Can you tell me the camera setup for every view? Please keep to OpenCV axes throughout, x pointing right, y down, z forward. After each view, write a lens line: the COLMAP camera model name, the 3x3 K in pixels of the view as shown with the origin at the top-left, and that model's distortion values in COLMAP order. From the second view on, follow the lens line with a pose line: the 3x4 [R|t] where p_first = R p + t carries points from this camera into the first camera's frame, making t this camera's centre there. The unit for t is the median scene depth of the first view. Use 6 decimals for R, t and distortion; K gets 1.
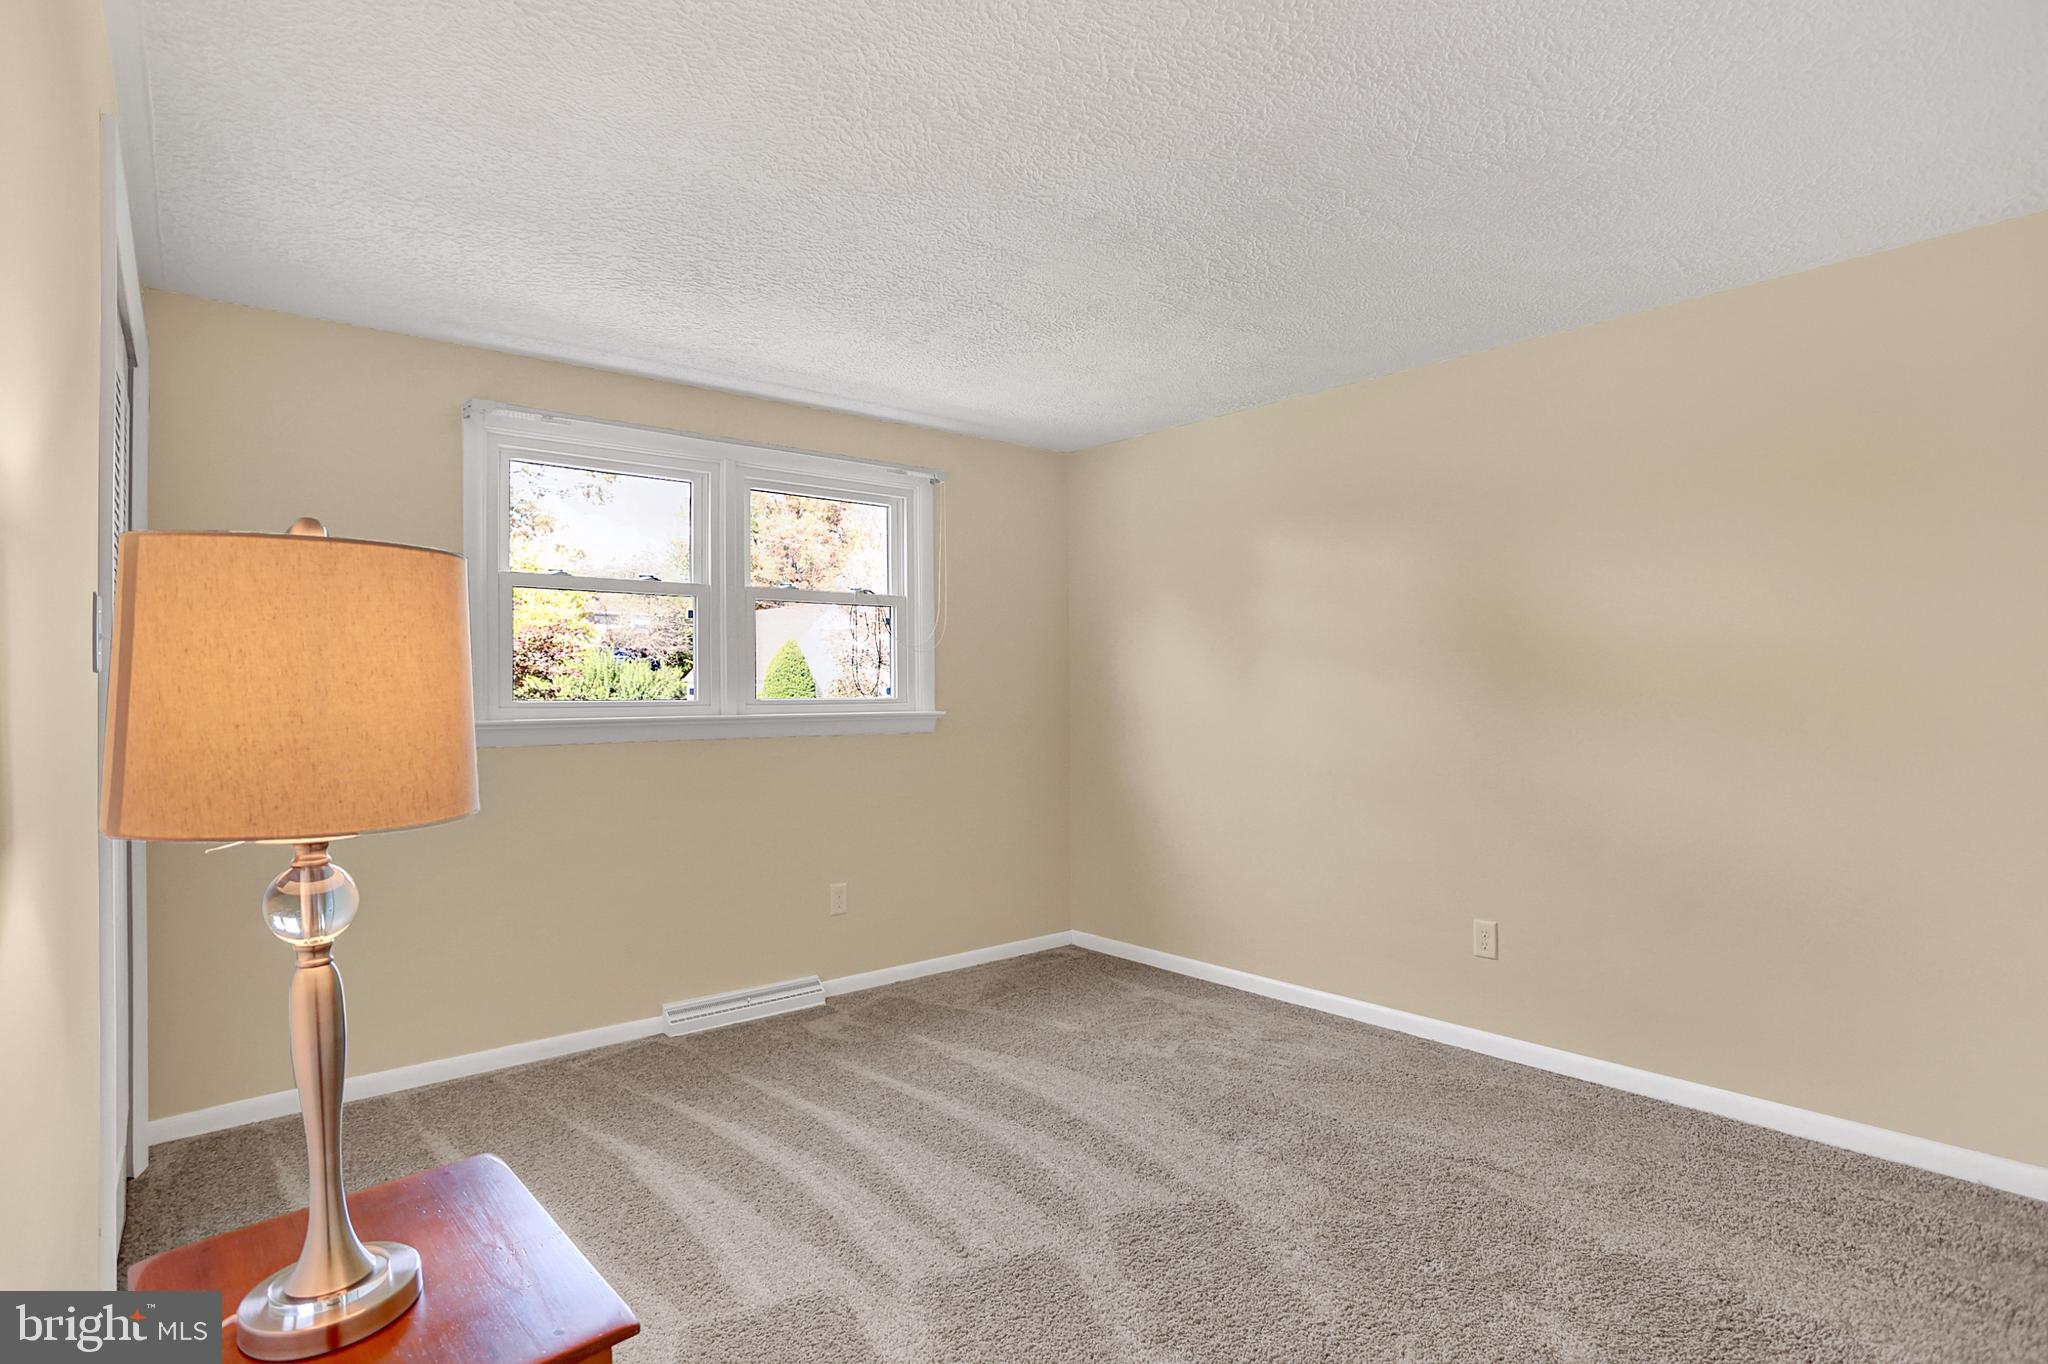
lens RADIAL K [[1005.9, 0, 1015.1], [0, 1005.9, 677.0], [0, 0, 1]] dist [-0.078544, 0.035288]
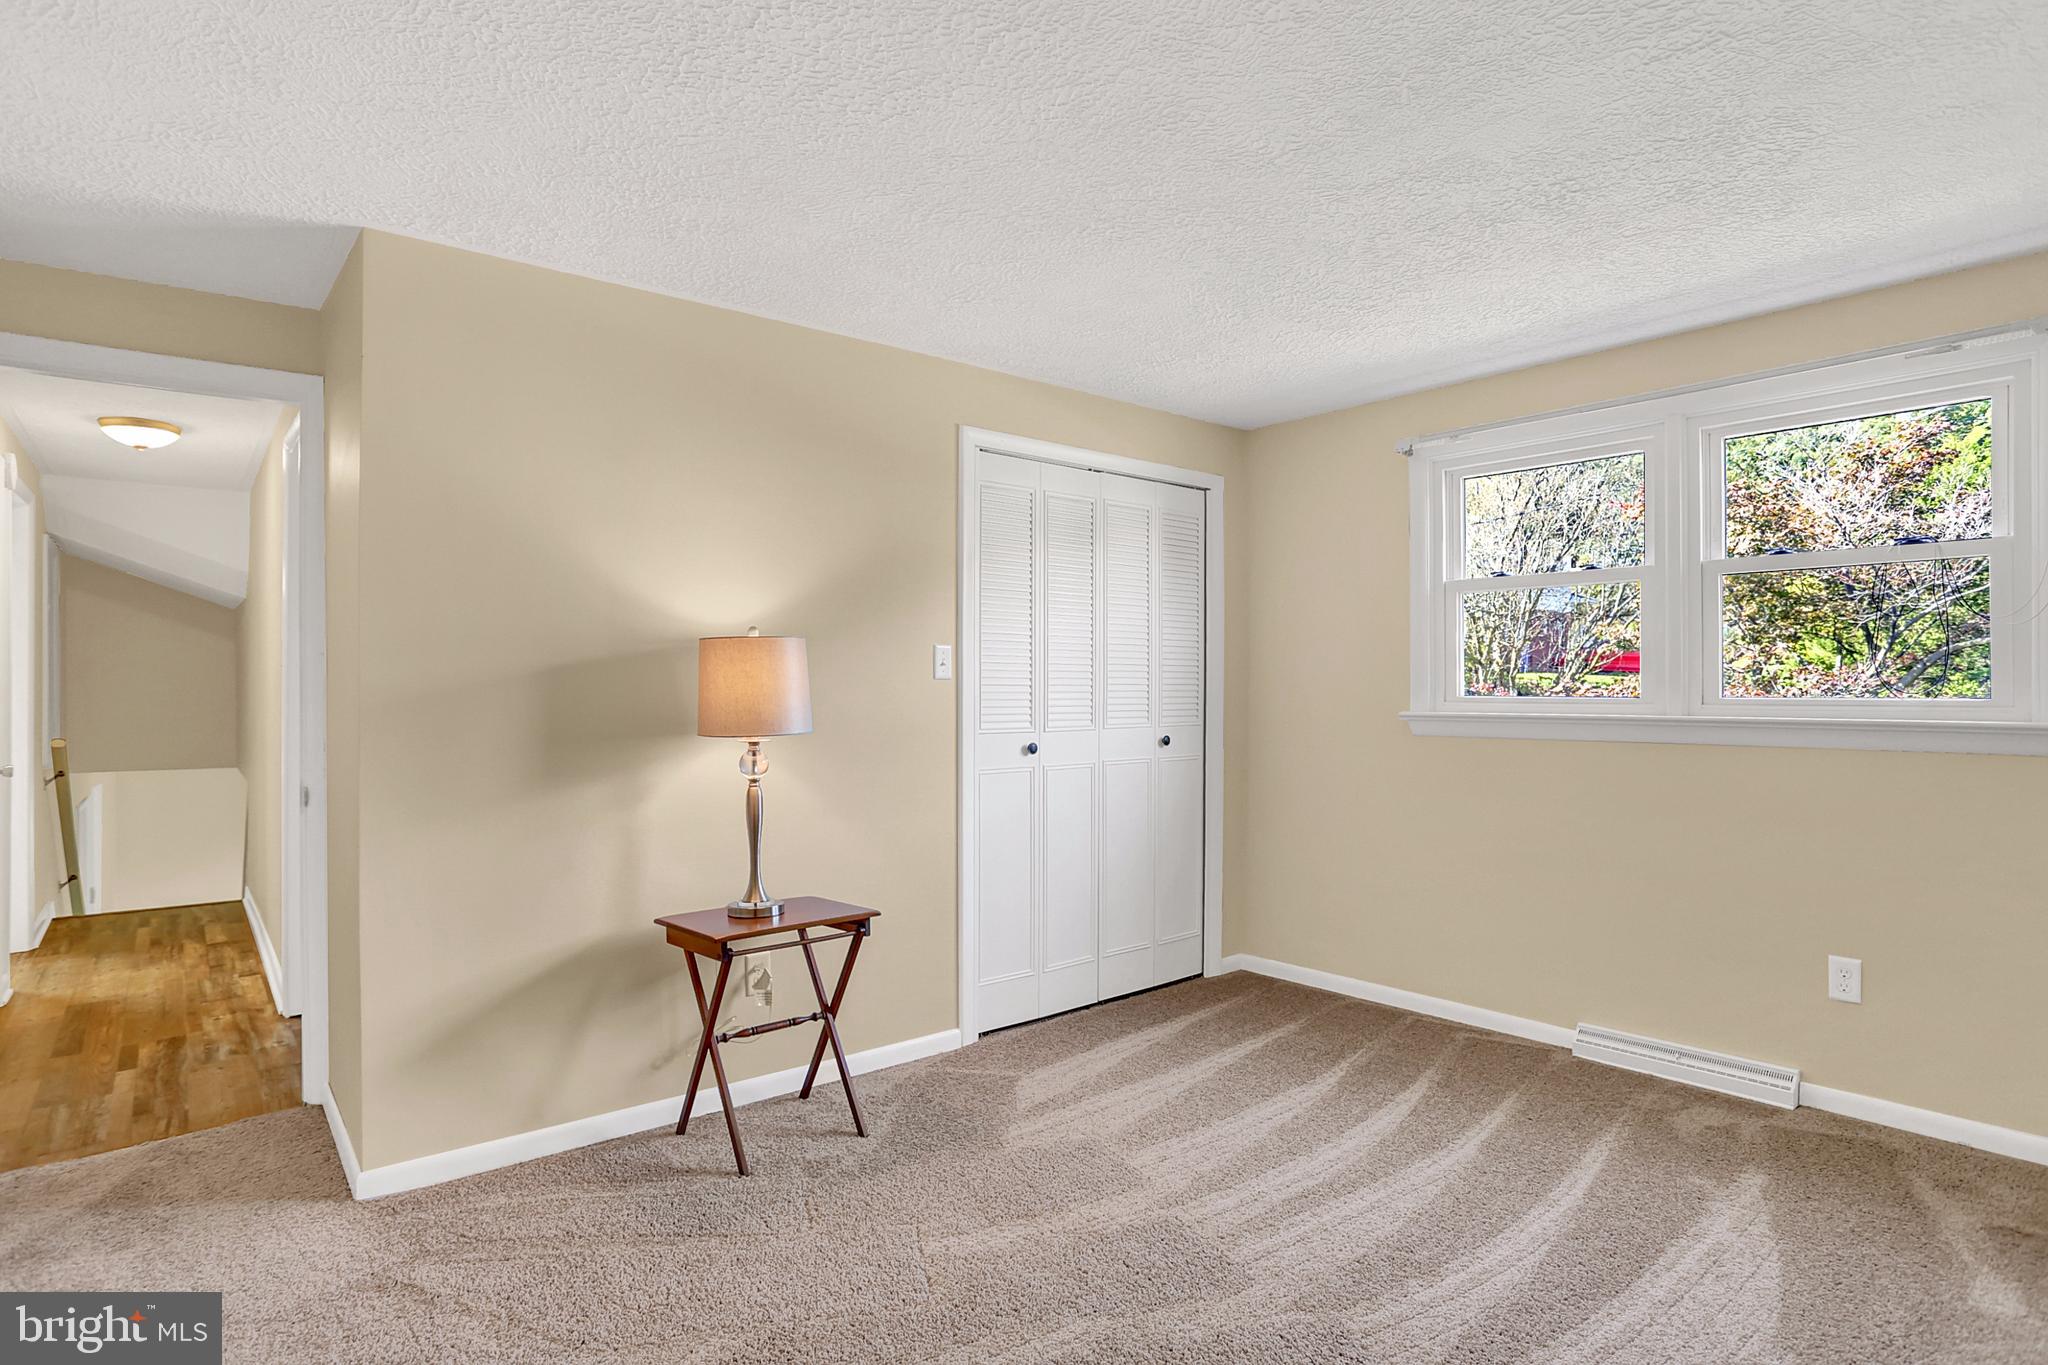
lens RADIAL K [[1005.9, 0, 1015.1], [0, 1005.9, 677.5], [0, 0, 1]] dist [-0.078544, 0.035288]
pose [[0.017165, -0.004404, -0.999843, 0.588430], [0.011504, 0.999925, -0.004207, 0.002773], [0.999786, -0.011430, 0.017214, 0.467505]]
